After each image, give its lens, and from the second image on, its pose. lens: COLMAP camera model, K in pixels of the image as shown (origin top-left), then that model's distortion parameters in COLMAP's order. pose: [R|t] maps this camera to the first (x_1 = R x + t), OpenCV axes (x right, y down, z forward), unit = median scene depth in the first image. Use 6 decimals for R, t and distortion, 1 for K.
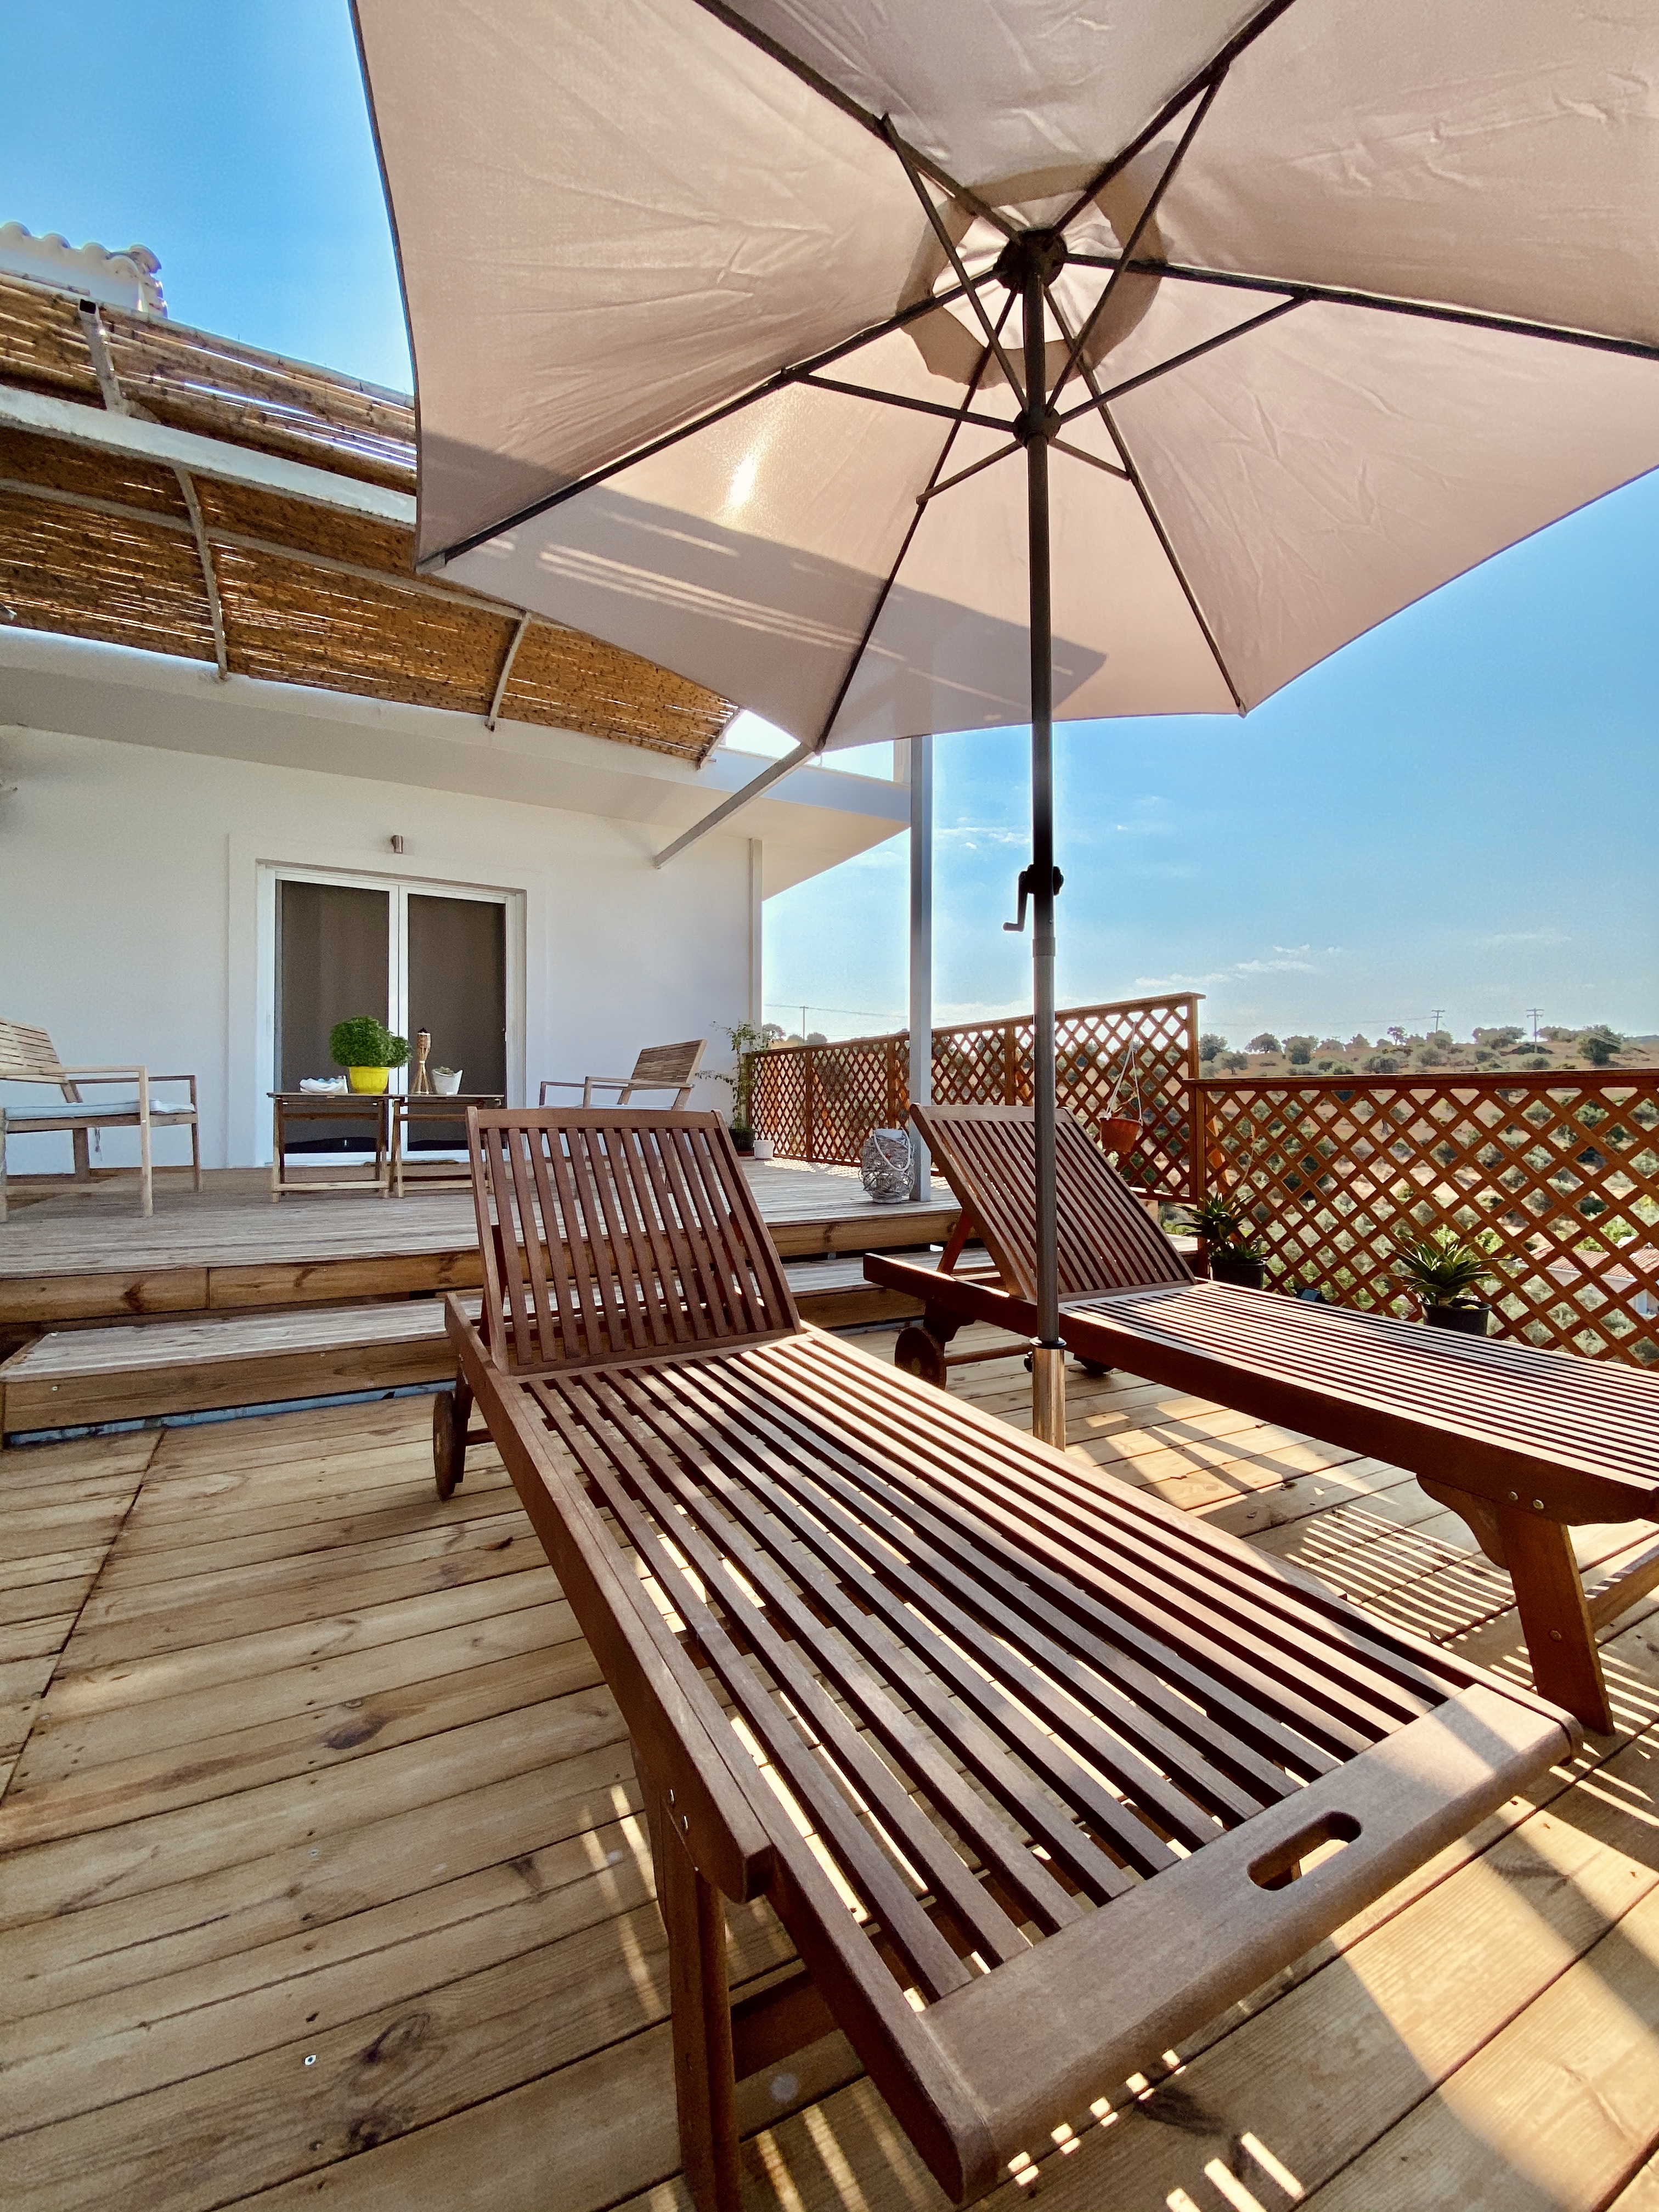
lens RADIAL K [[885.2, 0, 829.5], [0, 885.2, 1106.0], [0, 0, 1]] dist [0.021488, -0.019652]
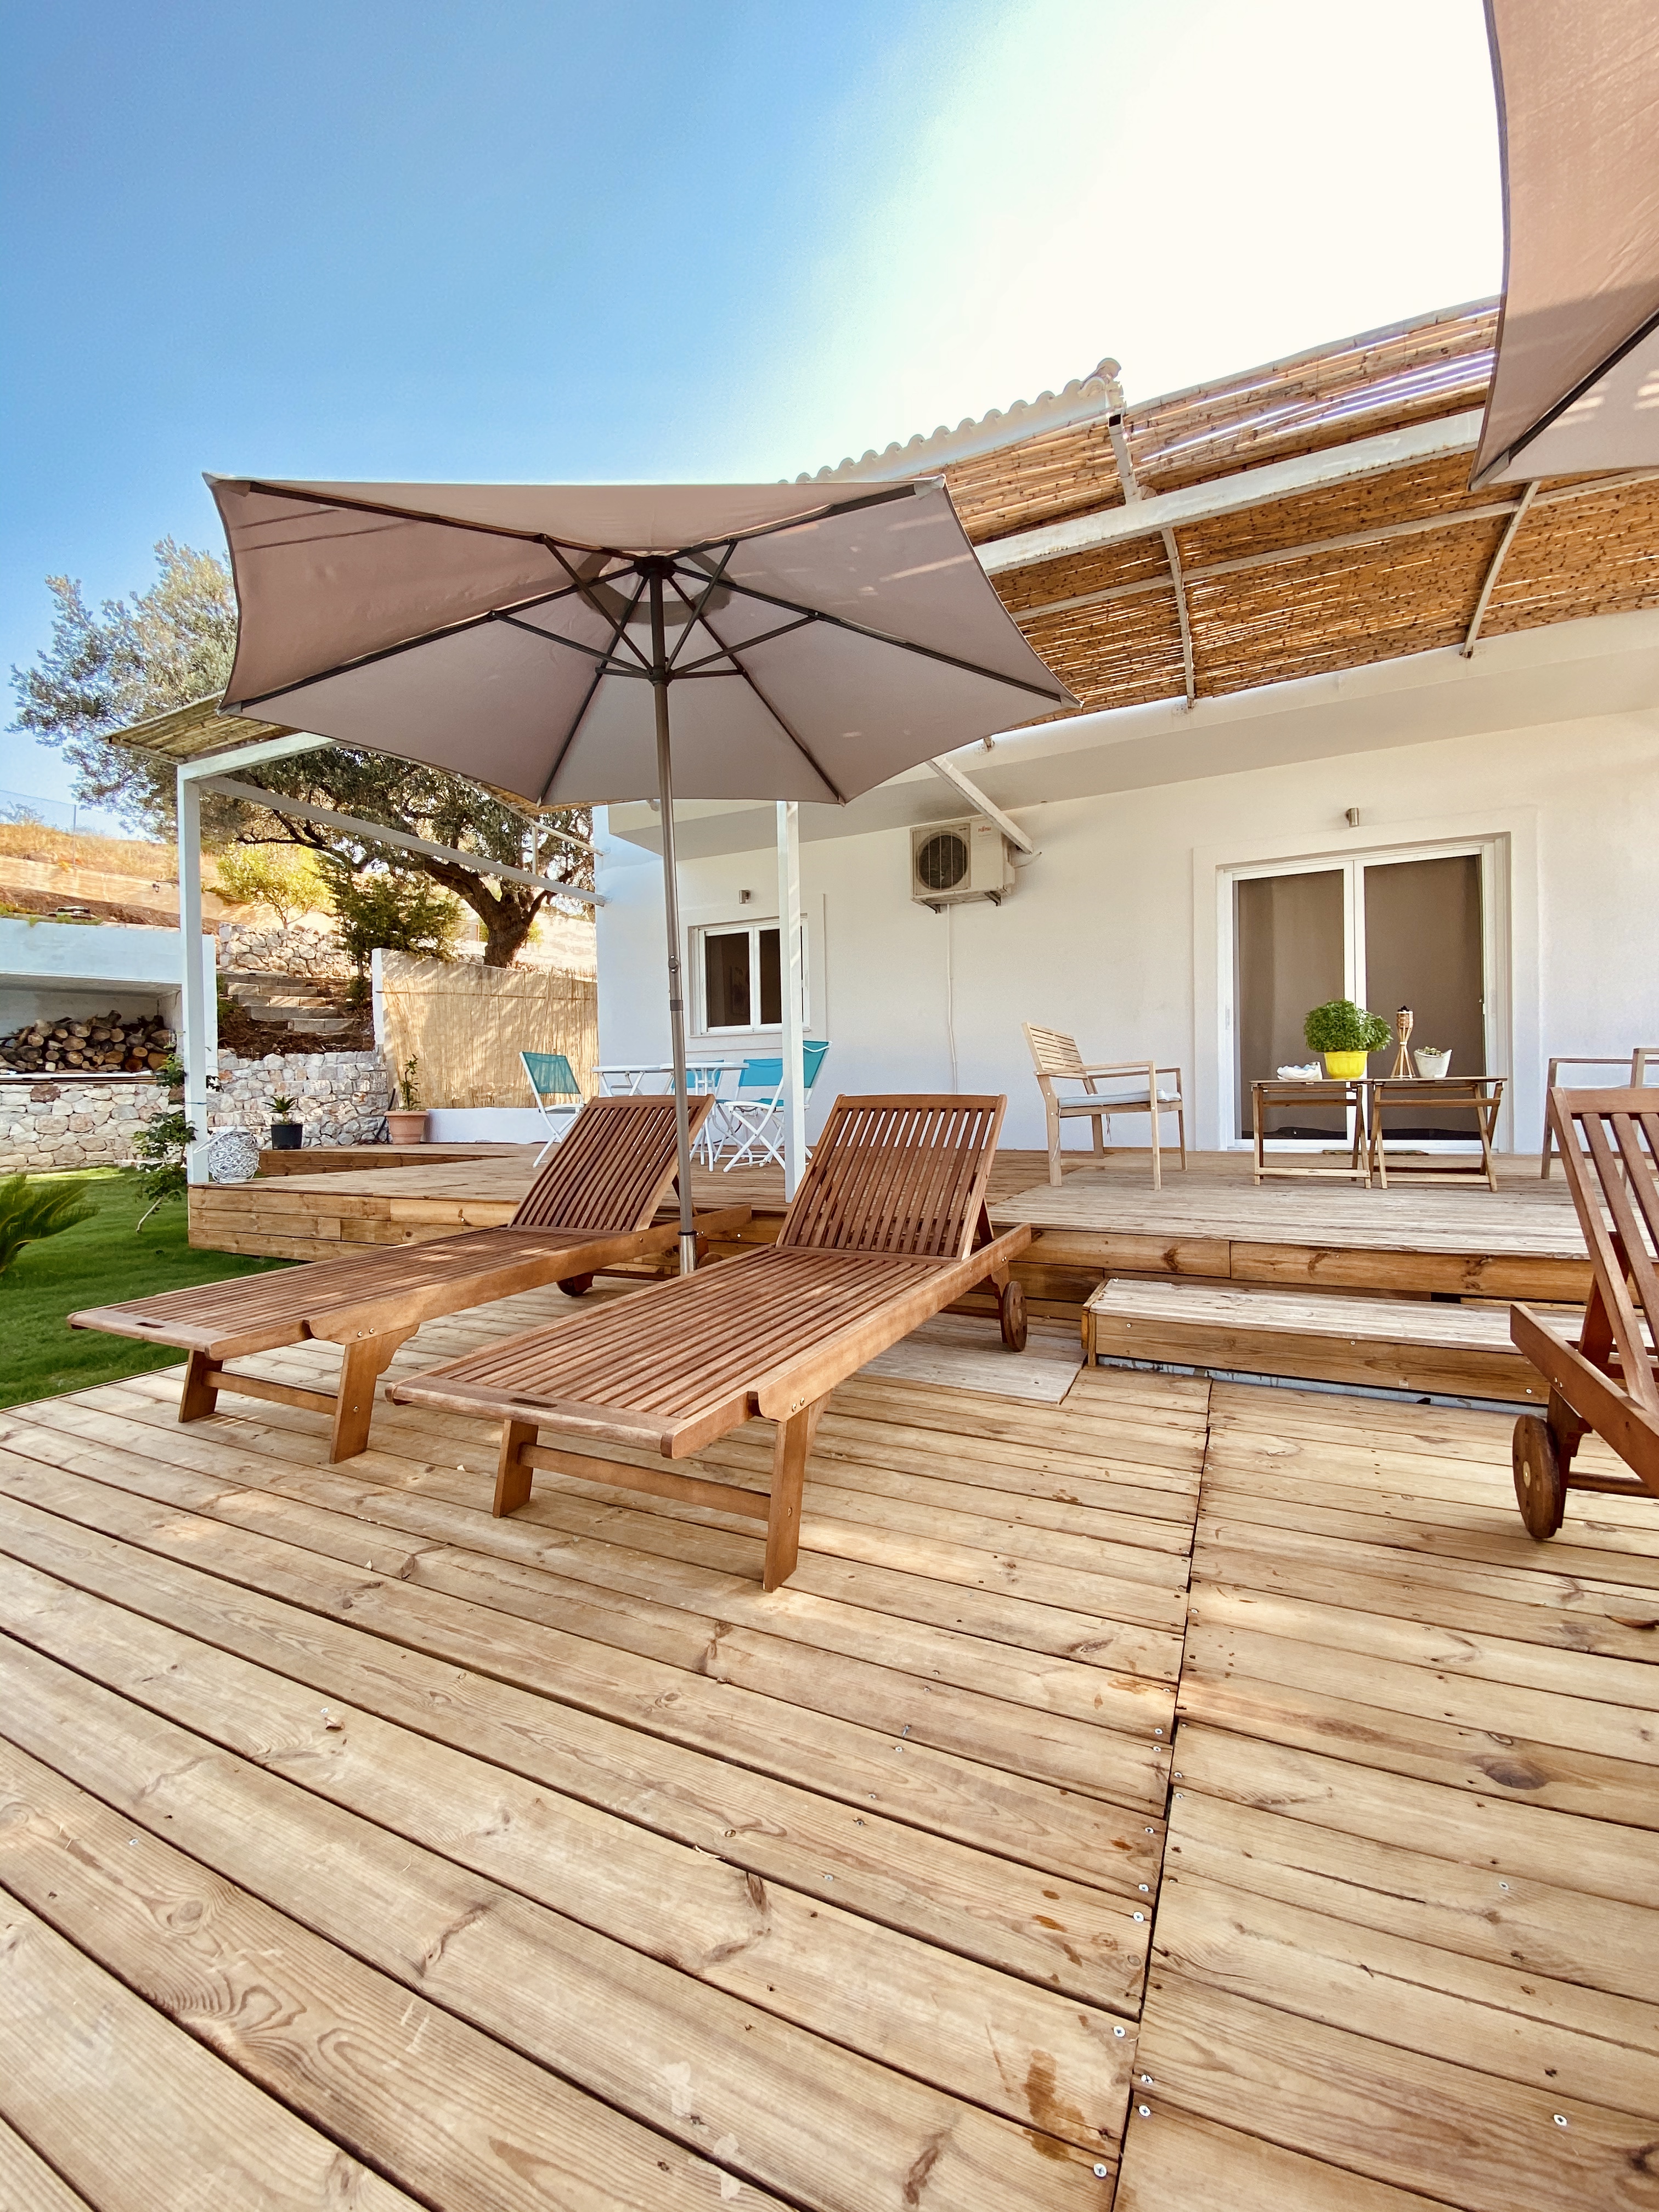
lens RADIAL K [[885.2, 0, 829.5], [0, 885.2, 1106.0], [0, 0, 1]] dist [0.021488, -0.019652]
pose [[0.604580, -0.005369, -0.796527, -0.119165], [0.015900, 0.999859, 0.005328, 0.001824], [0.796386, -0.015886, 0.604580, -0.050066]]
